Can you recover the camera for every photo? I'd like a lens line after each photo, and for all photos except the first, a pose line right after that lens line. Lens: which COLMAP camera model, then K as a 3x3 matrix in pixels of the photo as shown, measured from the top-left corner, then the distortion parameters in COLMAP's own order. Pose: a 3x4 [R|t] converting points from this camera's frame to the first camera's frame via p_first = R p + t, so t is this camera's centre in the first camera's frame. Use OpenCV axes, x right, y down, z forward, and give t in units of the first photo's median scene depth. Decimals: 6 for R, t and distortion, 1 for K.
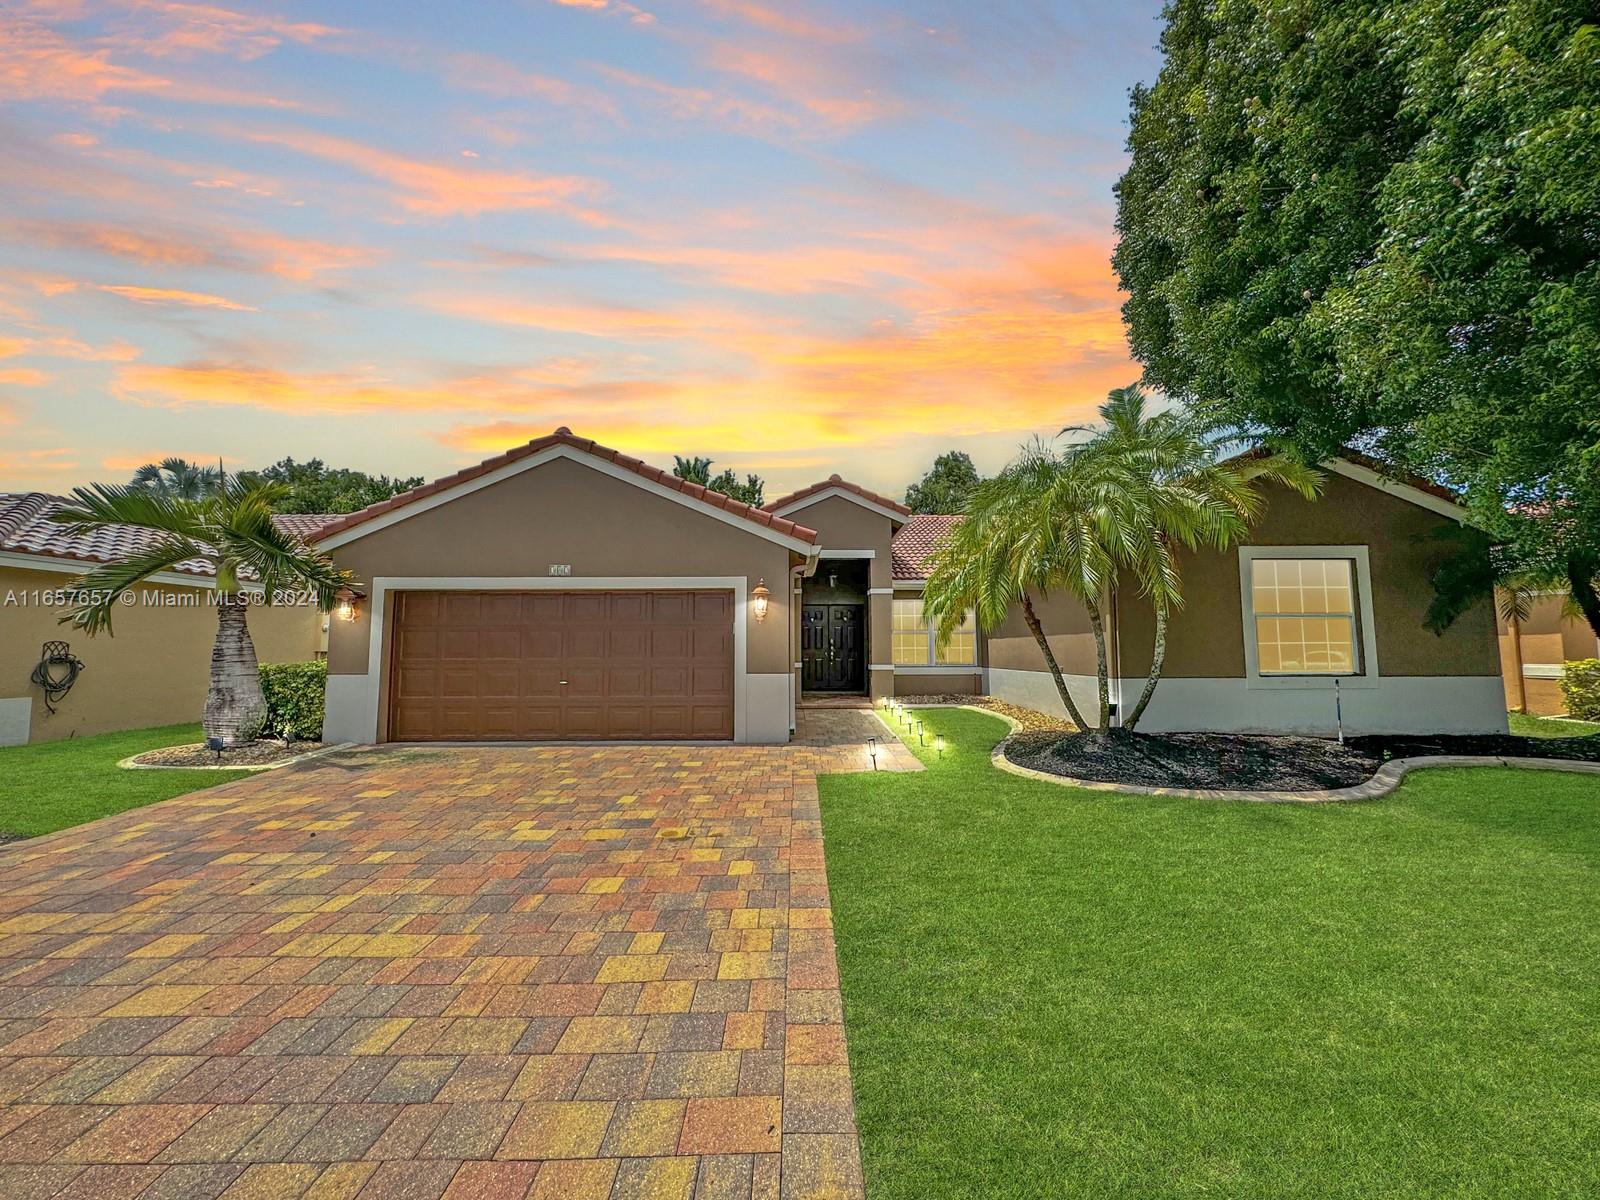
lens RADIAL K [[636.6, 0, 795.9], [0, 636.6, 580.5], [0, 0, 1]] dist [-0.001076, -0.000085]
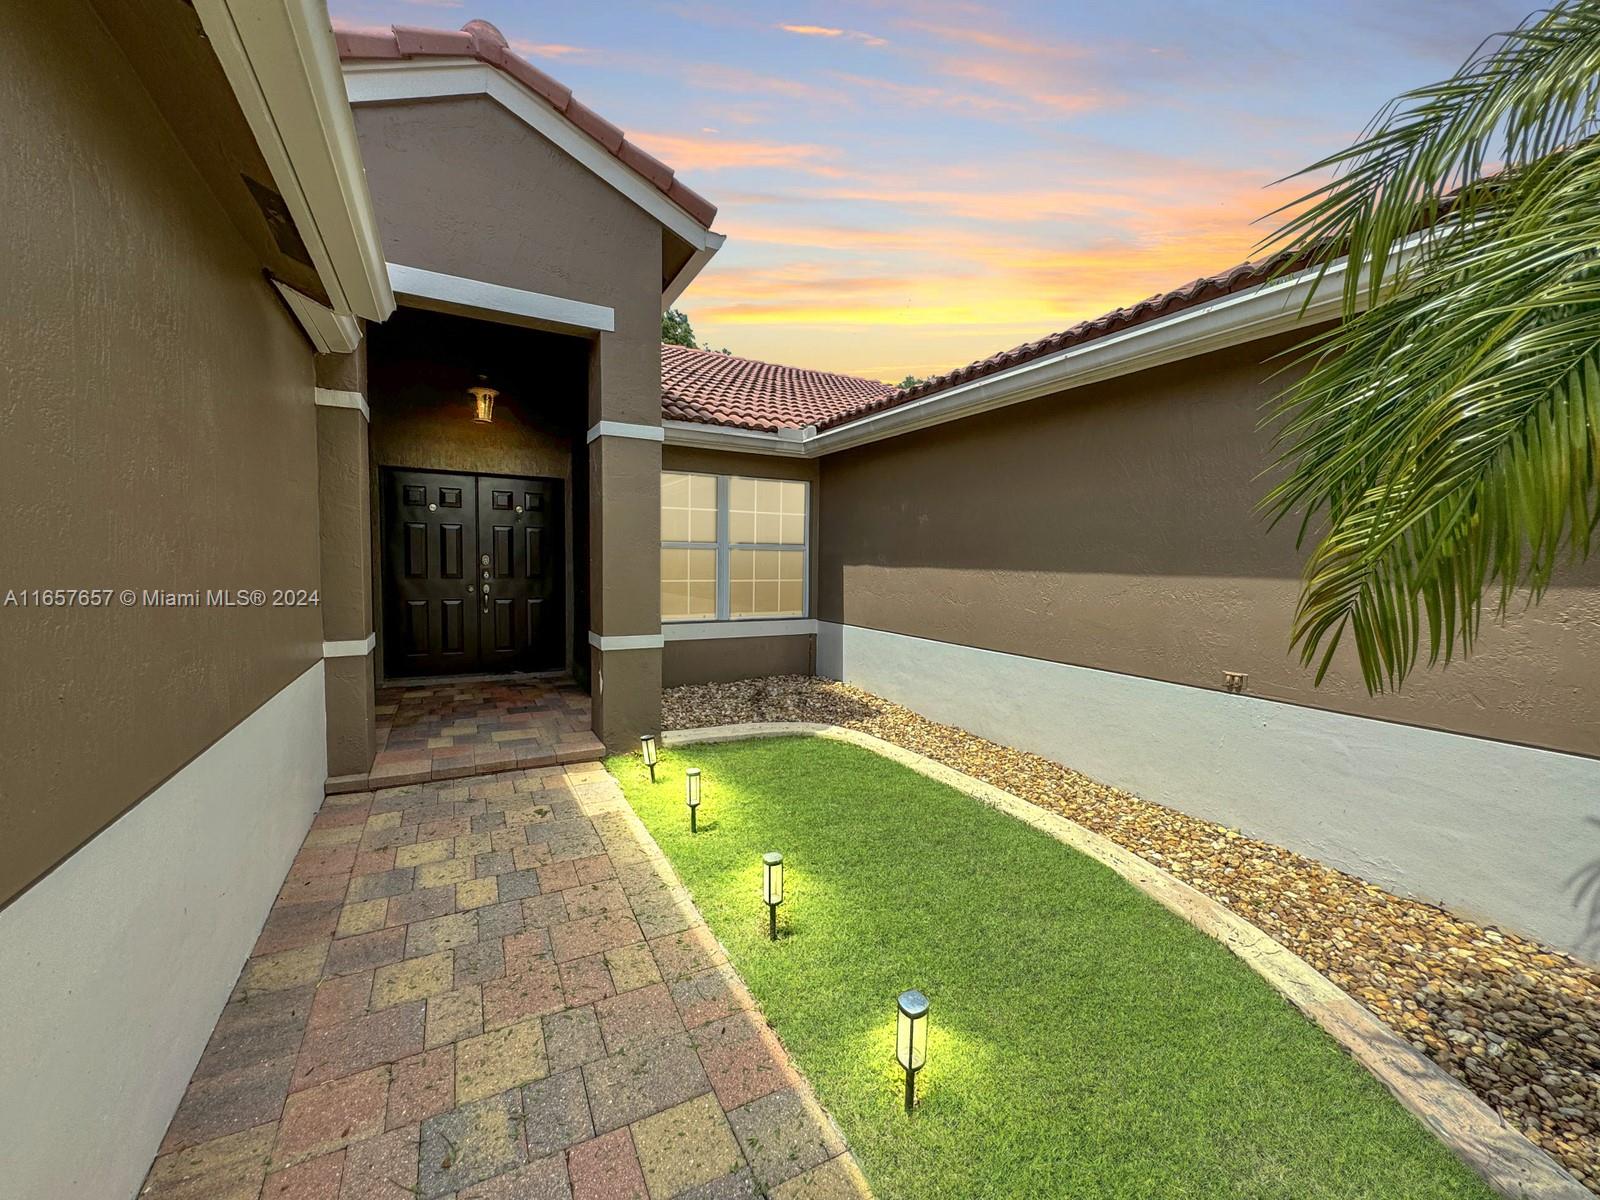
lens RADIAL K [[631.7, 0, 774.6], [0, 631.7, 601.1], [0, 0, 1]] dist [0.000314, 0.000007]
pose [[0.896427, -0.015596, 0.442917, 0.068915], [-0.065414, 0.983779, 0.167034, 0.065251], [-0.438337, -0.178707, 0.880866, 0.903653]]
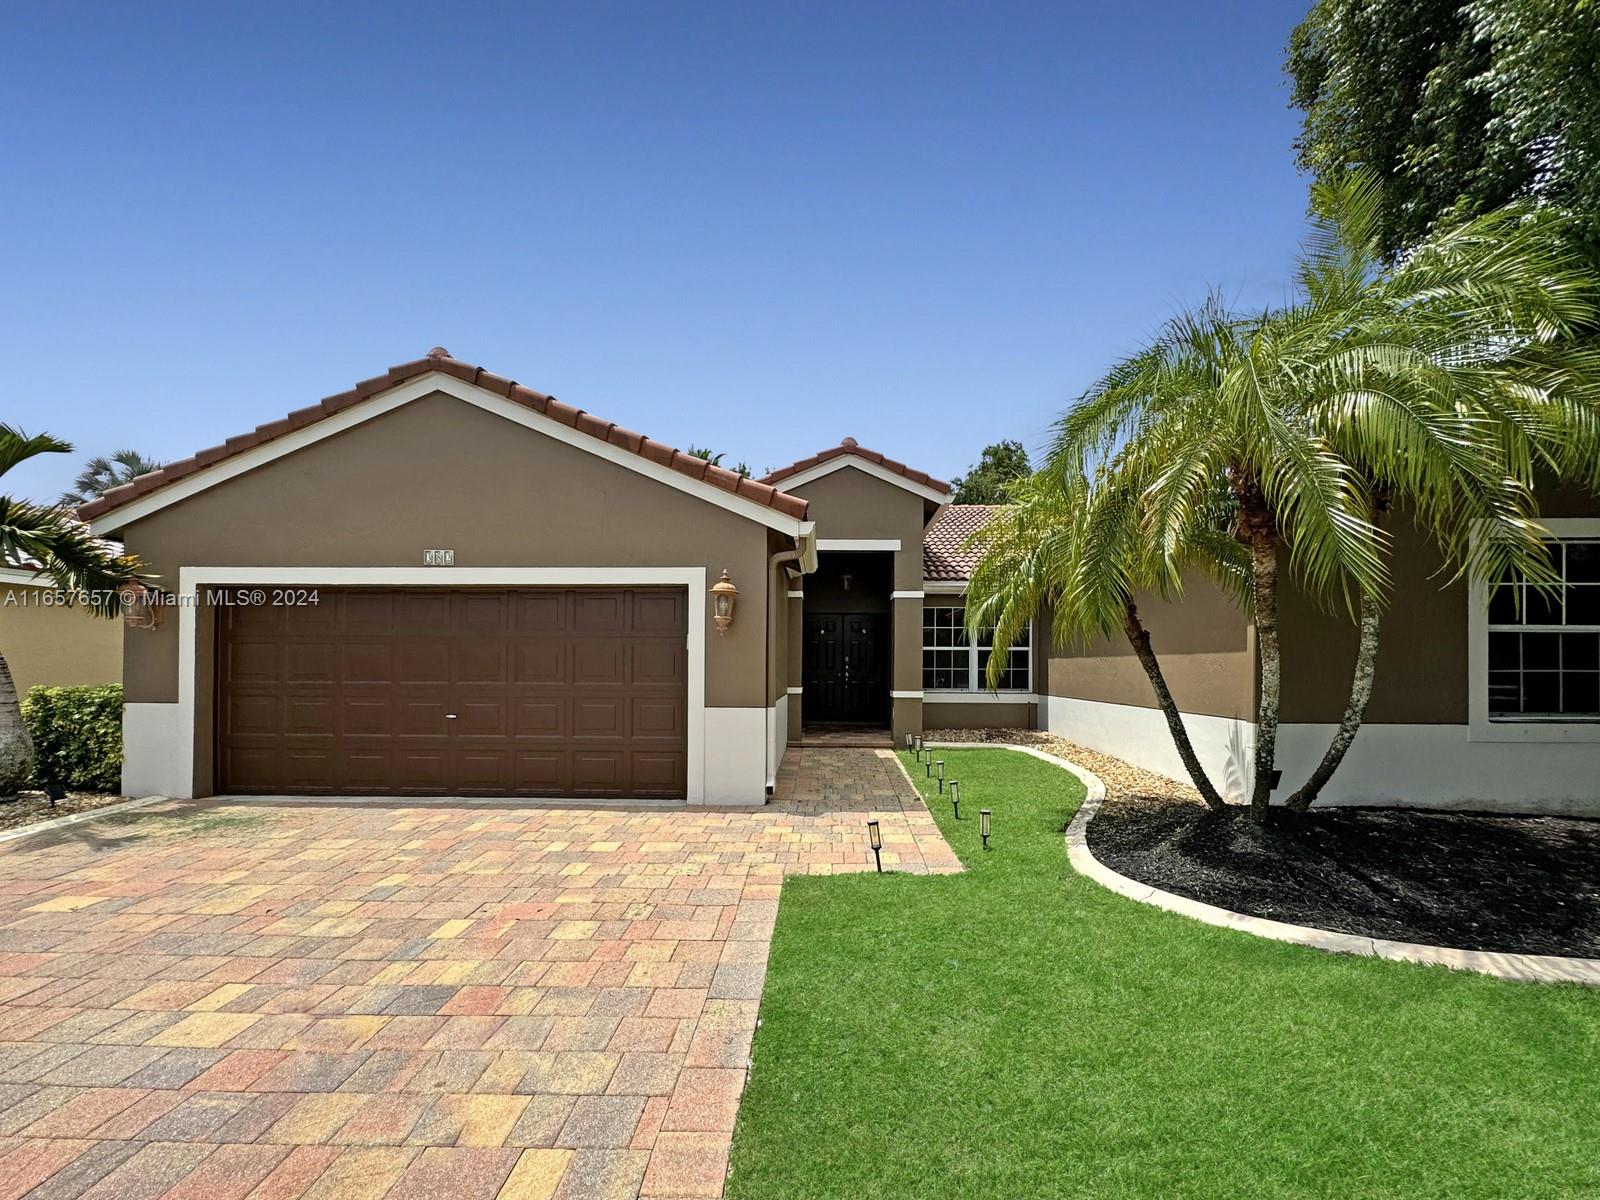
lens RADIAL K [[649.2, 0, 803.3], [0, 649.2, 649.2], [0, 0, 1]] dist [-0.002150, -0.000360]
pose [[0.998956, 0.007123, -0.045130, 0.063421], [-0.003281, 0.996405, 0.084656, 0.023189], [0.045571, -0.084420, 0.995388, 0.313146]]
